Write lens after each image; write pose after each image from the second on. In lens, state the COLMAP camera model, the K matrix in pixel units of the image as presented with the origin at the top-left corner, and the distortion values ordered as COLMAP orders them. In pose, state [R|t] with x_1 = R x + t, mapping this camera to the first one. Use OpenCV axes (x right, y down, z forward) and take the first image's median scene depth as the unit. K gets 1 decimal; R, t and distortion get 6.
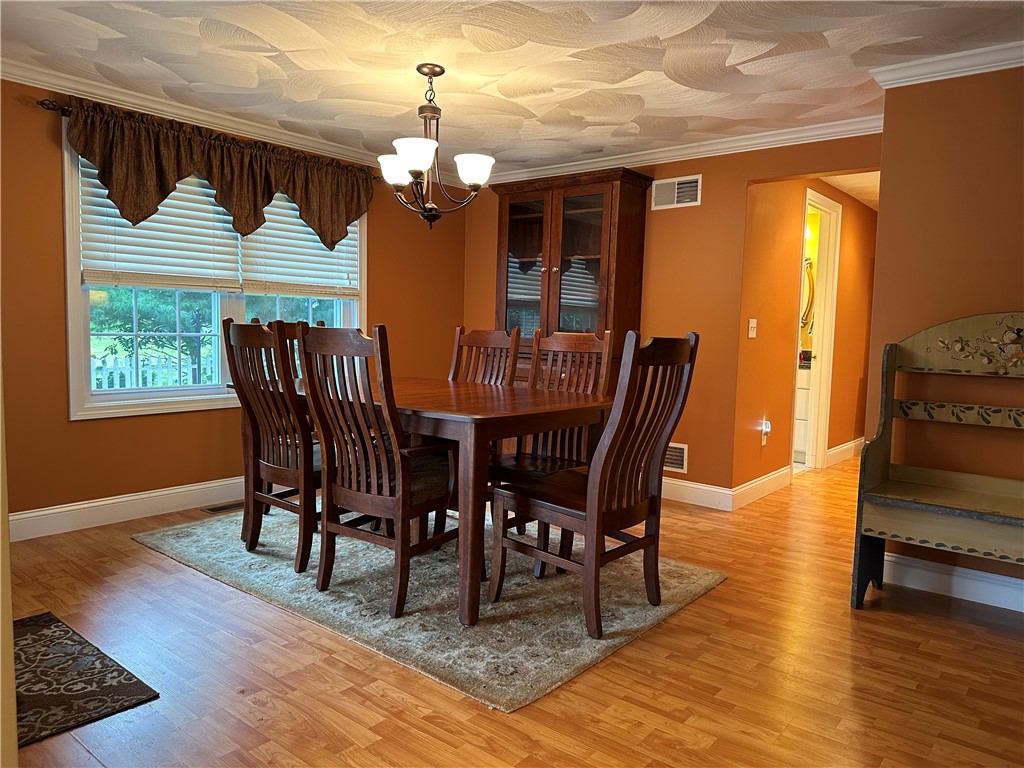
lens RADIAL K [[726.1, 0, 512.7], [0, 726.1, 384.1], [0, 0, 1]] dist [0.027410, -0.031048]
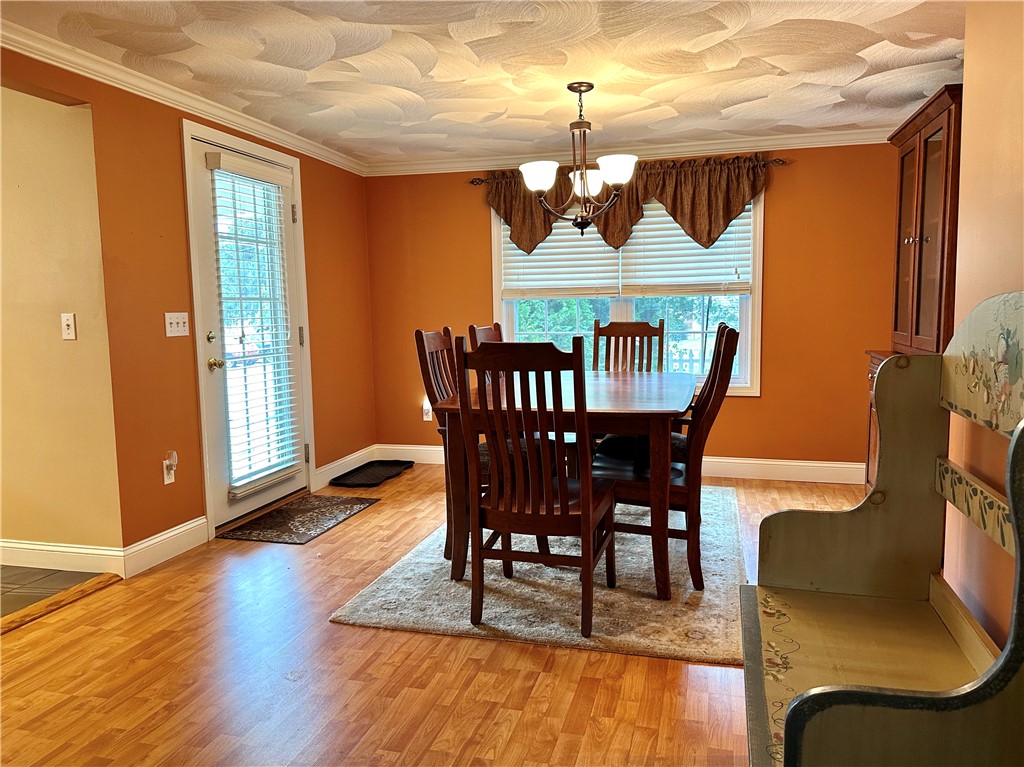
lens RADIAL K [[726.1, 0, 508.5], [0, 726.1, 387.3], [0, 0, 1]] dist [0.027410, -0.031048]
pose [[0.418213, 0.065190, -0.906007, 0.812518], [-0.046077, 0.997660, 0.050515, -0.038194], [0.907180, 0.020620, 0.420238, 0.445357]]
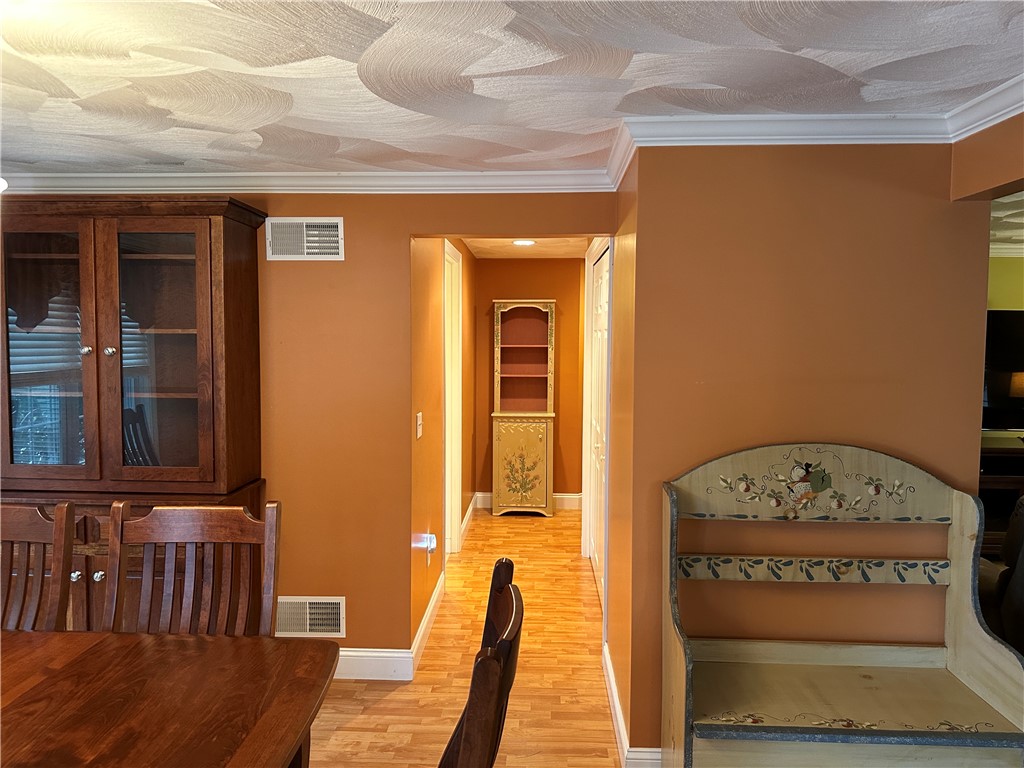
lens RADIAL K [[726.1, 0, 511.2], [0, 726.1, 377.5], [0, 0, 1]] dist [0.027410, -0.031048]
pose [[0.804662, -0.057178, 0.590974, -0.042869], [0.063560, 0.997928, 0.010008, -0.155833], [-0.590321, 0.029509, 0.806629, 0.409663]]
